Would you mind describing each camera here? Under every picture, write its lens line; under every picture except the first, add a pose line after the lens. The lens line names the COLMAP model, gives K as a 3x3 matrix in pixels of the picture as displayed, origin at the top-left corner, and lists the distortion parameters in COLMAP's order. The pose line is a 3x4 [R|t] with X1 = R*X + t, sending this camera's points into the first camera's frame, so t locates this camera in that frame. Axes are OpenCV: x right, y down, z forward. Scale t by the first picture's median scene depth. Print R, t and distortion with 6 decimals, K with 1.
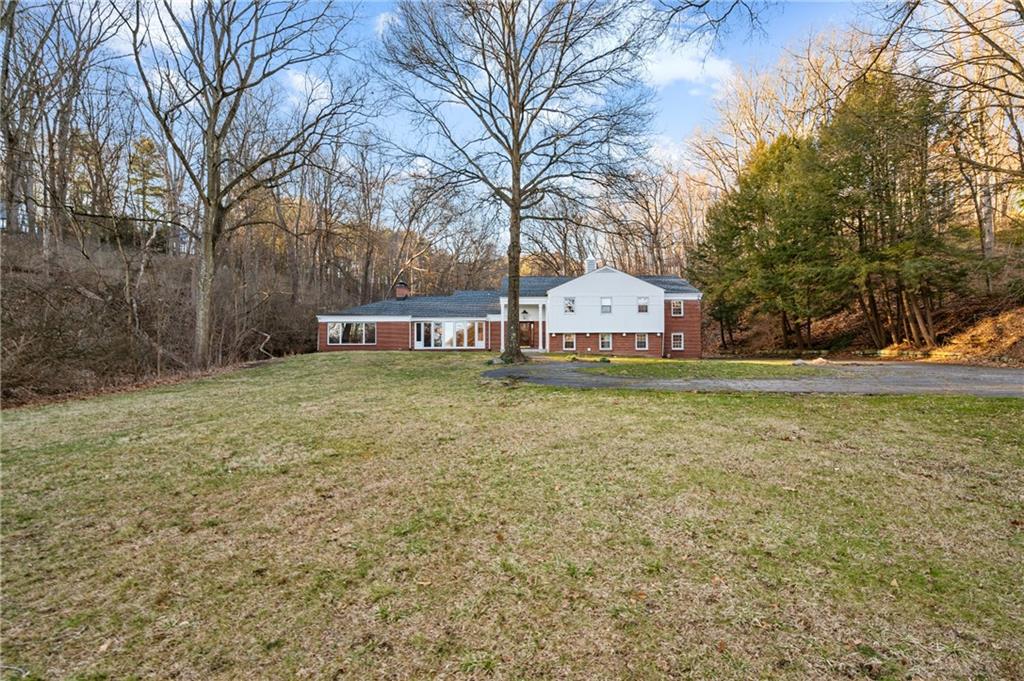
lens RADIAL K [[472.9, 0, 514.9], [0, 472.9, 342.7], [0, 0, 1]] dist [0.002761, 0.000072]
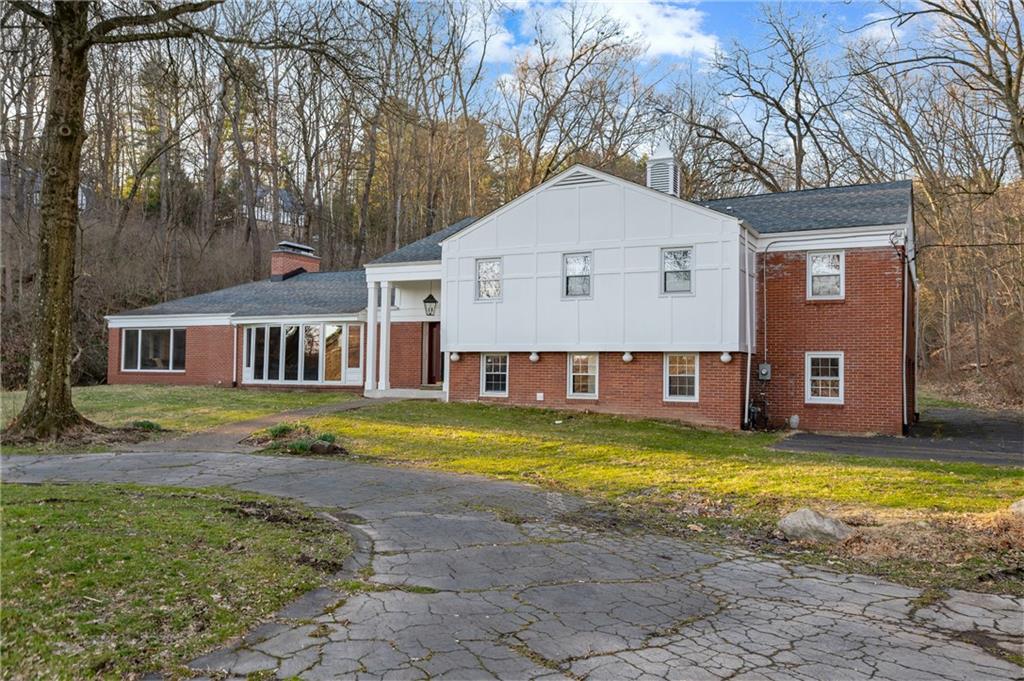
lens RADIAL K [[823.6, 0, 512.7], [0, 823.6, 339.3], [0, 0, 1]] dist [-0.001968, -0.000229]
pose [[0.894110, -0.002375, -0.447841, 0.425739], [-0.005538, 0.999851, -0.016360, -0.019649], [0.447813, 0.017108, 0.893964, 0.414765]]
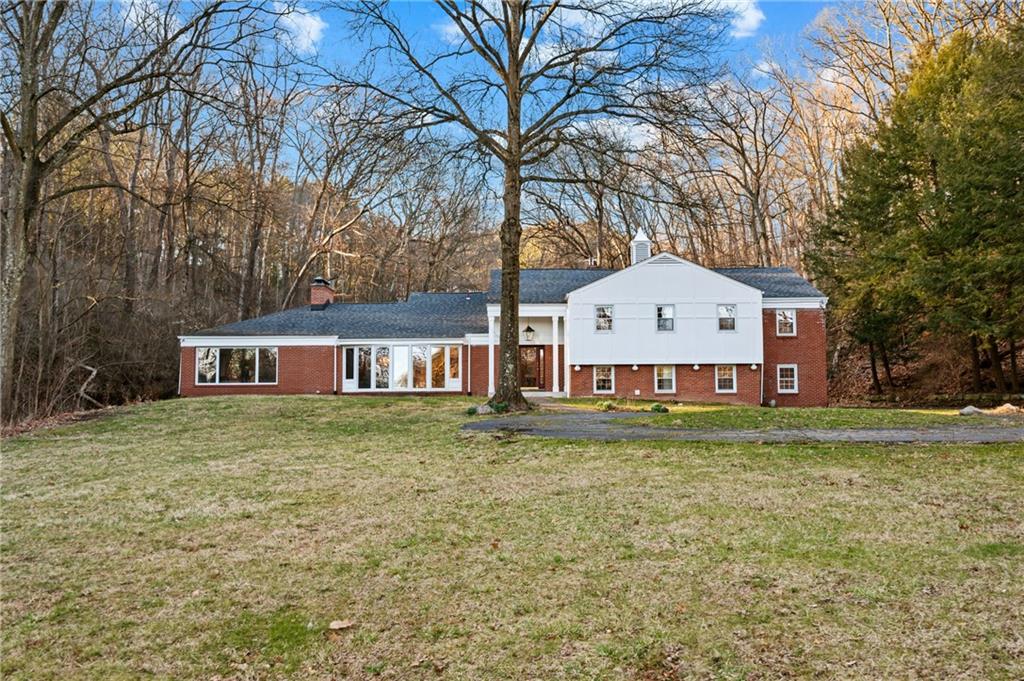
lens RADIAL K [[868.6, 0, 508.3], [0, 868.6, 339.9], [0, 0, 1]] dist [0.009965, 0.003361]
pose [[0.999986, -0.000903, -0.005293, 0.000925], [0.000632, 0.998700, -0.050975, 0.004138], [0.005332, 0.050971, 0.998686, -0.094246]]
